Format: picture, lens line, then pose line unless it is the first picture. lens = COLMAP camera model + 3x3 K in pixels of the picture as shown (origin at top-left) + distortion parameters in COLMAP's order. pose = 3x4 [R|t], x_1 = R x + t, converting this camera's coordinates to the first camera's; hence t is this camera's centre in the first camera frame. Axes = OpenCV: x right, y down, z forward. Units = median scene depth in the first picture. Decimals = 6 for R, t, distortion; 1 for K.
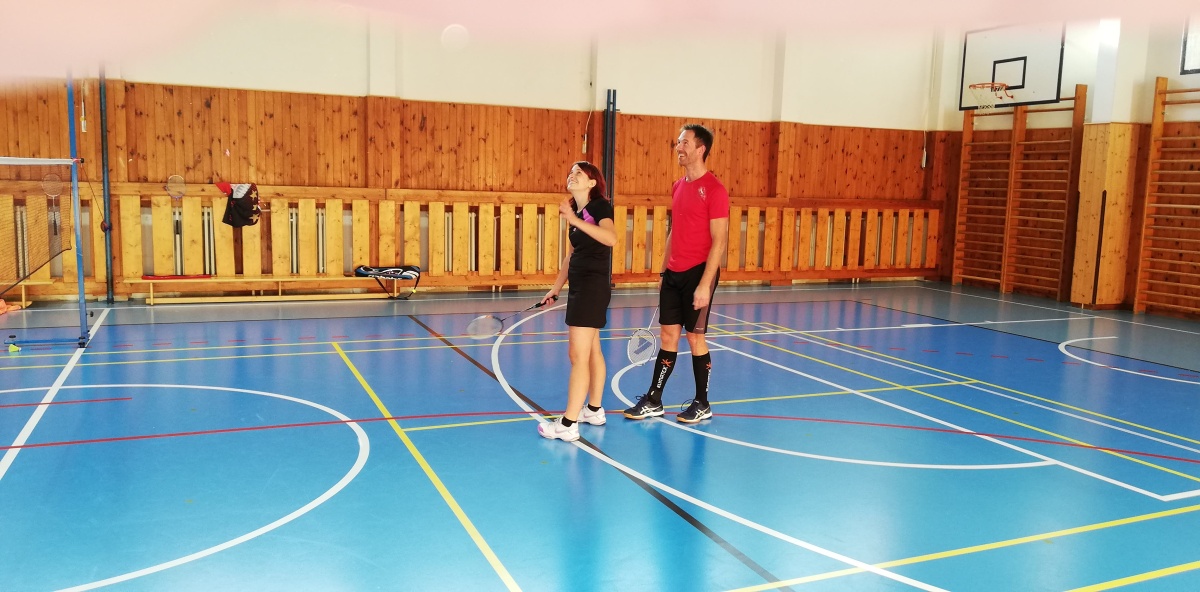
lens RADIAL K [[902.1, 0, 602.9], [0, 902.1, 295.6], [0, 0, 1]] dist [0.052048, -0.068465]
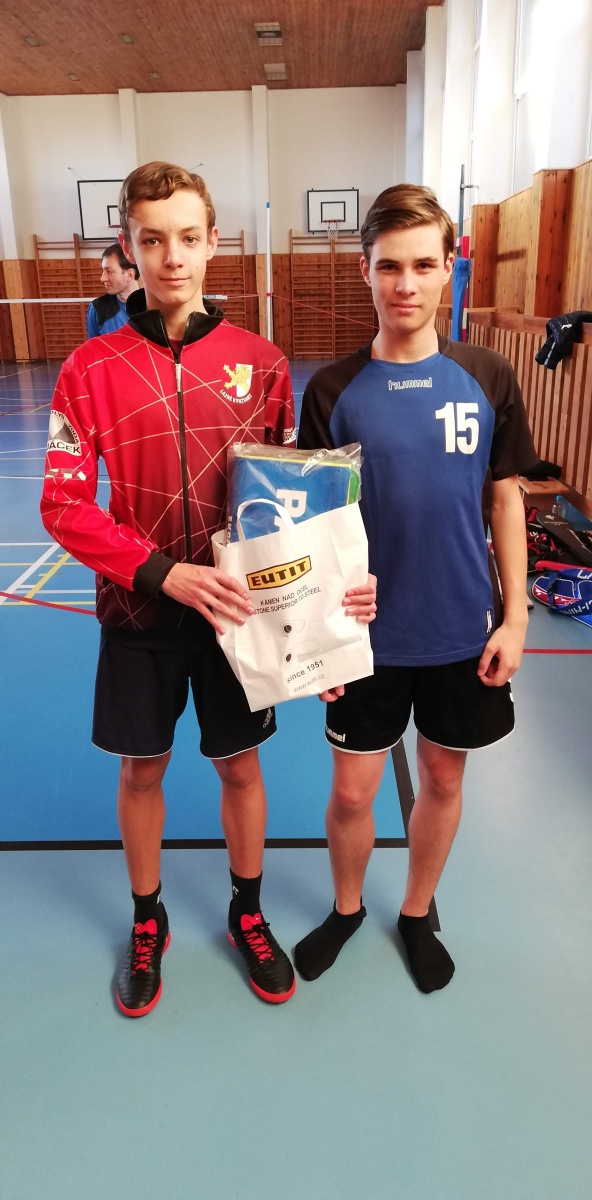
lens RADIAL K [[902.1, 0, 300.8], [0, 902.1, 598.1], [0, 0, 1]] dist [0.052048, -0.068465]
pose [[0.412749, -0.327646, 0.849875, -1.037103], [0.152555, 0.944749, 0.290132, 0.013860], [-0.897979, 0.009901, 0.439928, -0.340624]]
